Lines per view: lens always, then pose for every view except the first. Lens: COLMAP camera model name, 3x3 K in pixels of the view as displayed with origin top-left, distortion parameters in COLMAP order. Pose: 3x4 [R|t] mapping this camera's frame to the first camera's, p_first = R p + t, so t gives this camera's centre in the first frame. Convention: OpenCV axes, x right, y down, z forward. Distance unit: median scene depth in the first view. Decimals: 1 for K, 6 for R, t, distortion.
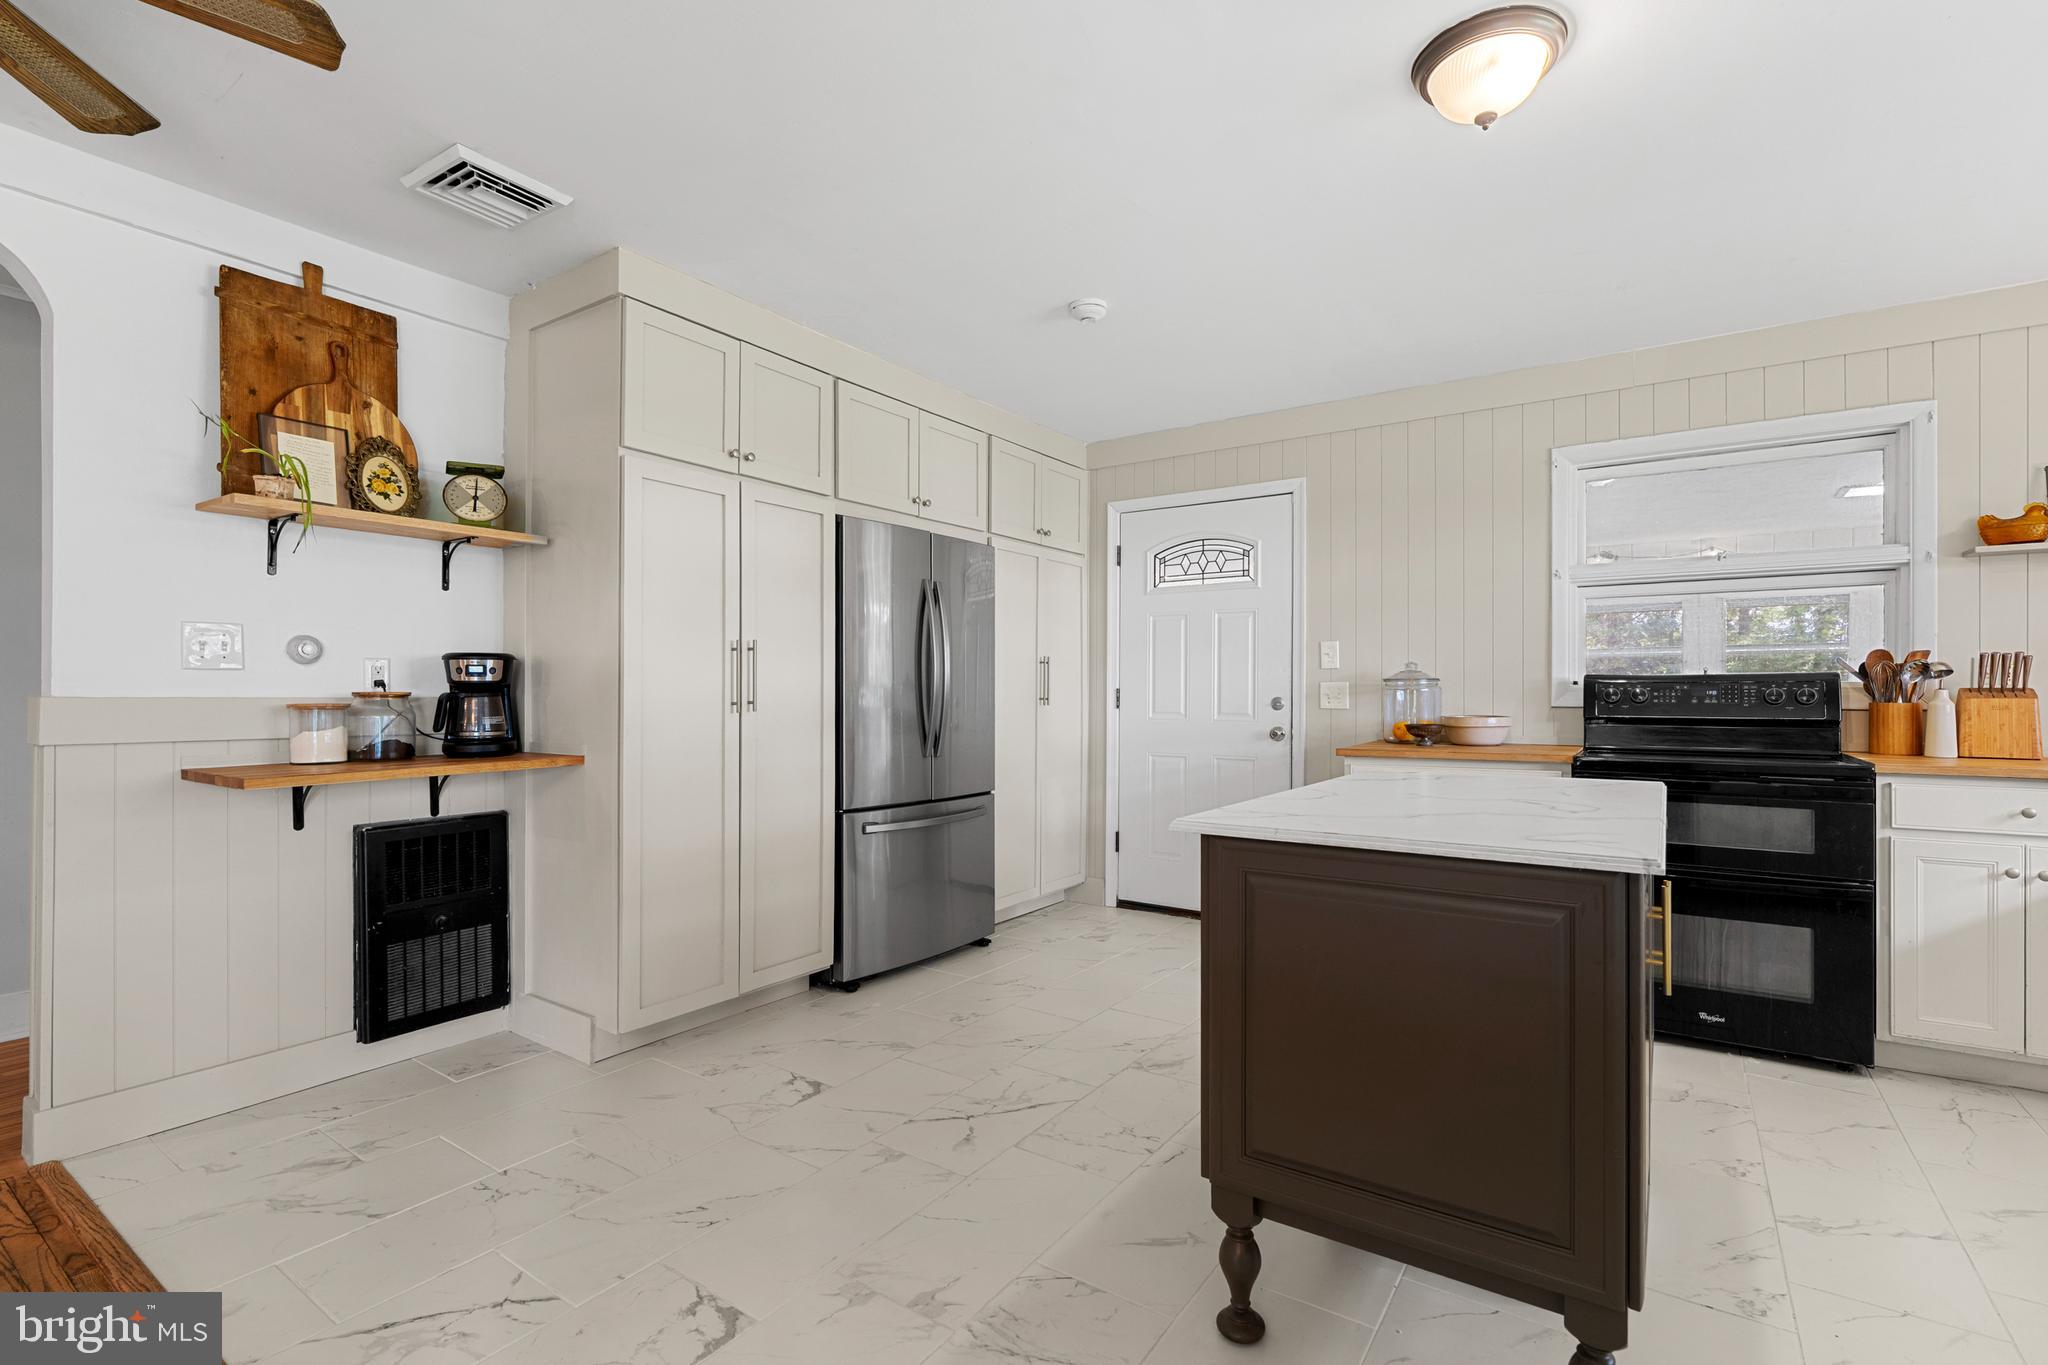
lens RADIAL K [[935.7, 0, 1012.1], [0, 935.7, 692.0], [0, 0, 1]] dist [-0.004509, 0.000391]
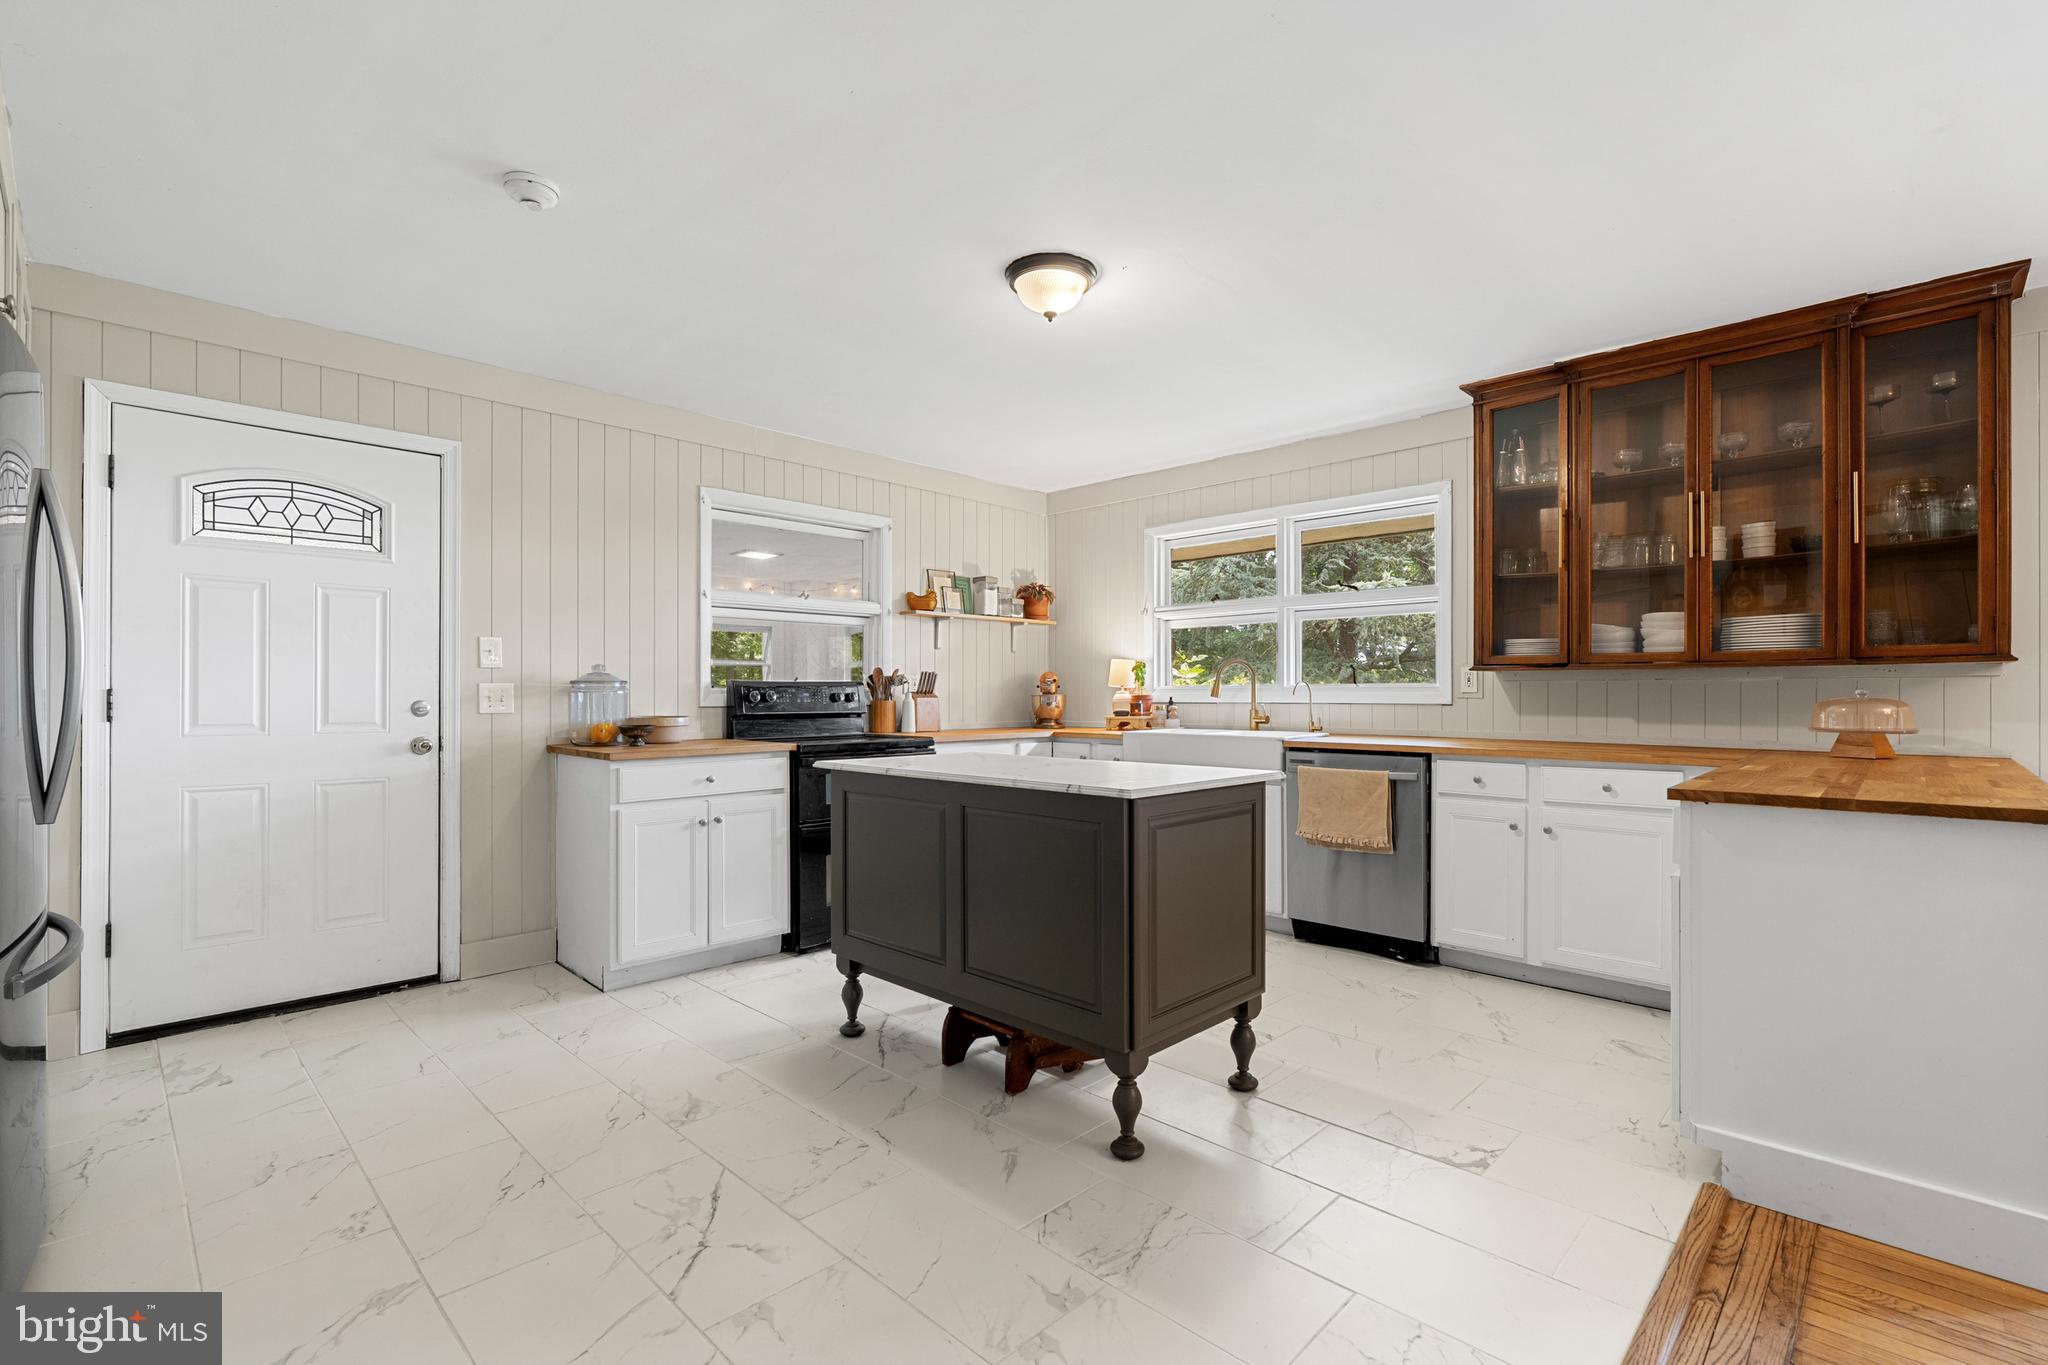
lens RADIAL K [[934.5, 0, 1026.6], [0, 934.5, 693.8], [0, 0, 1]] dist [-0.003286, 0.000847]
pose [[0.159792, 0.000272, 0.987151, -0.644098], [0.000659, 1.000000, -0.000383, 0.000200], [-0.987151, 0.000712, 0.159792, 0.516743]]
